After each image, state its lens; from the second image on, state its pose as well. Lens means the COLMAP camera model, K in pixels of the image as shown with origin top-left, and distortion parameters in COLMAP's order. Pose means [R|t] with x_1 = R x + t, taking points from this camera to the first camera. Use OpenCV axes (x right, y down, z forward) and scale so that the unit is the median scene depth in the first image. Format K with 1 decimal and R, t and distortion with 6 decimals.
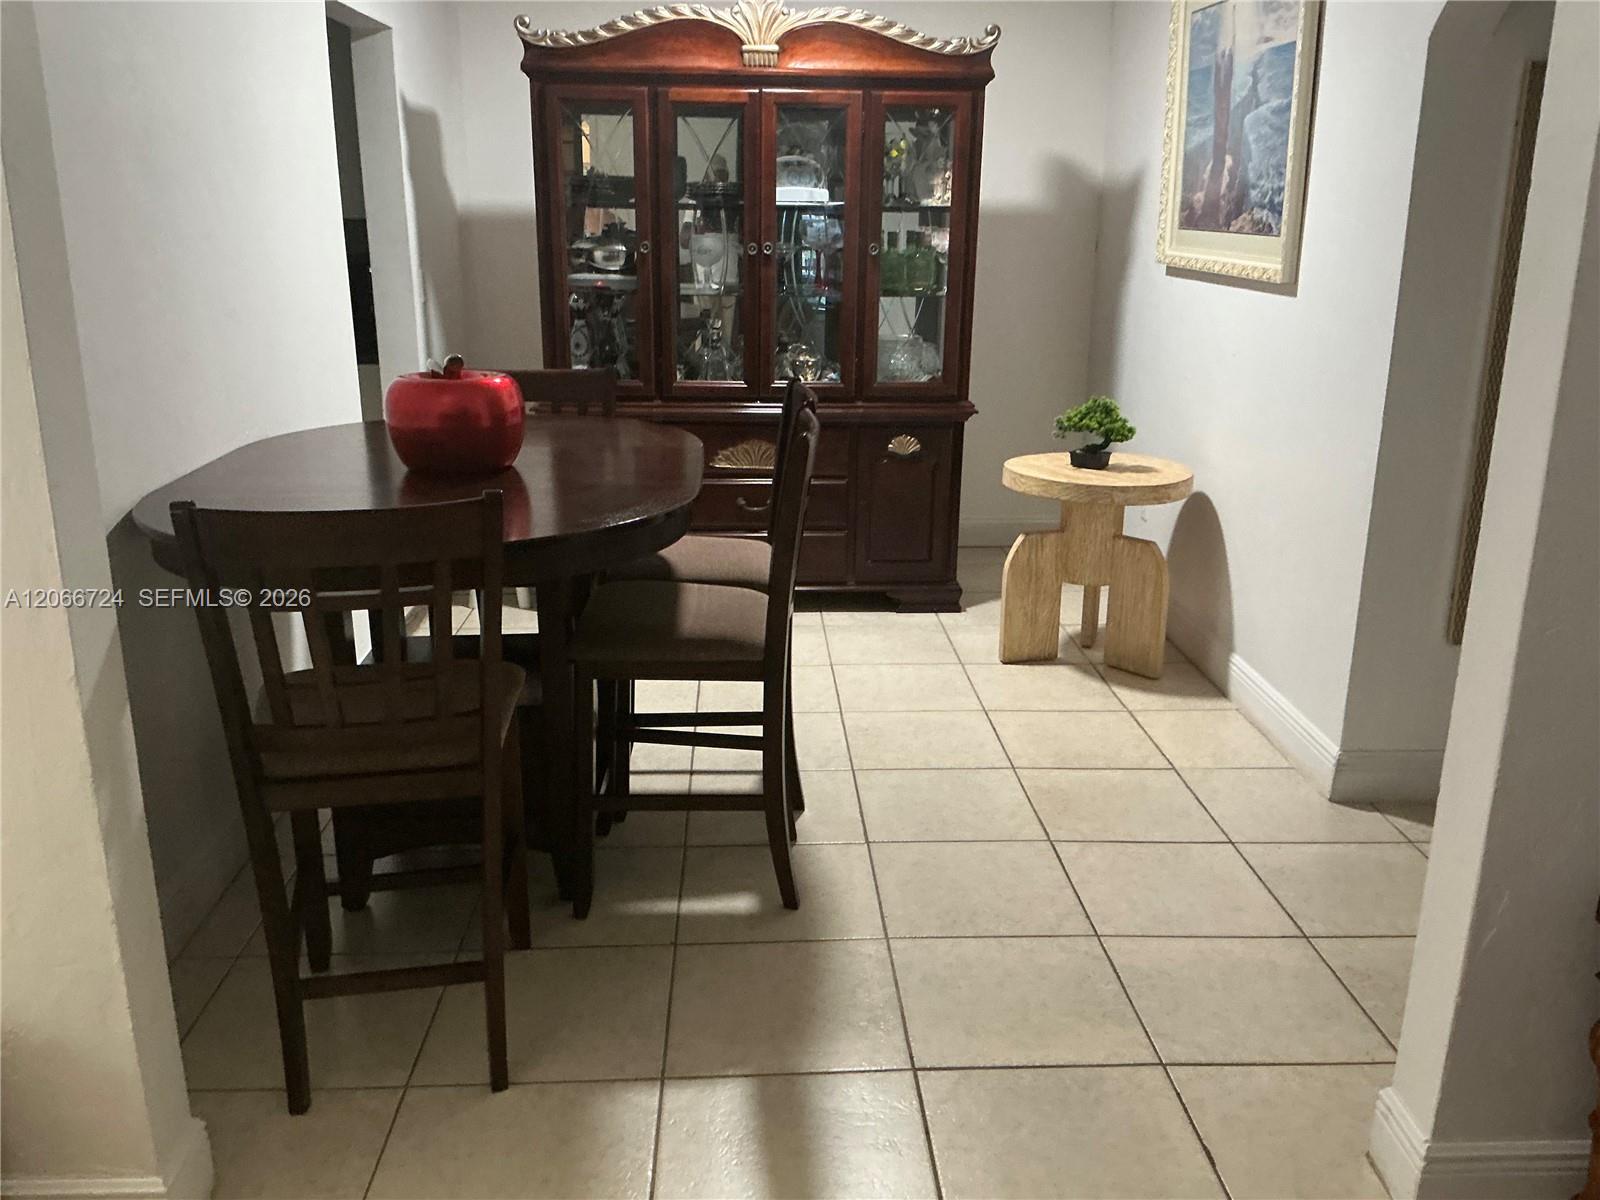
lens RADIAL K [[1344.0, 0, 795.2], [0, 1344.0, 643.0], [0, 0, 1]] dist [0.089478, -0.143288]
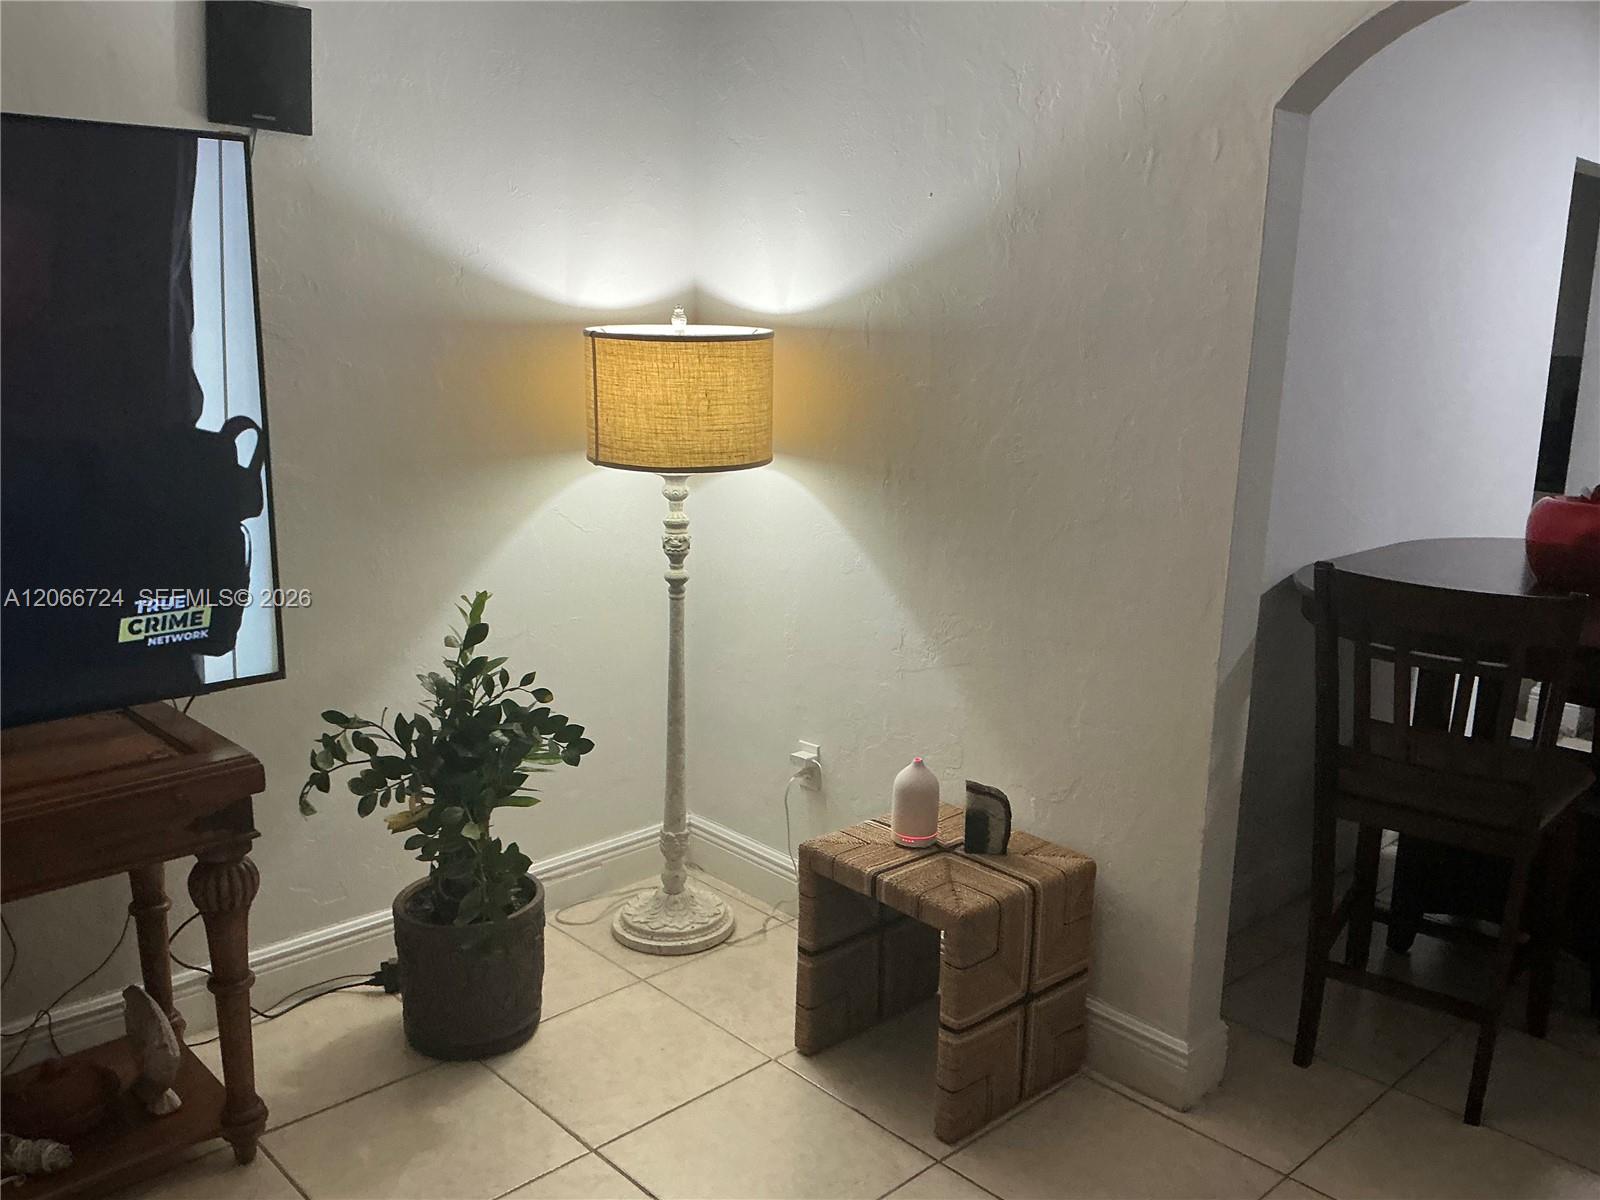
lens RADIAL K [[1344.0, 0, 795.2], [0, 1344.0, 643.0], [0, 0, 1]] dist [0.089478, -0.143288]
pose [[0.651809, 0.186281, -0.735149, 0.176595], [-0.249198, 0.968146, 0.024373, 0.057486], [0.716272, 0.167312, 0.677467, -0.234635]]
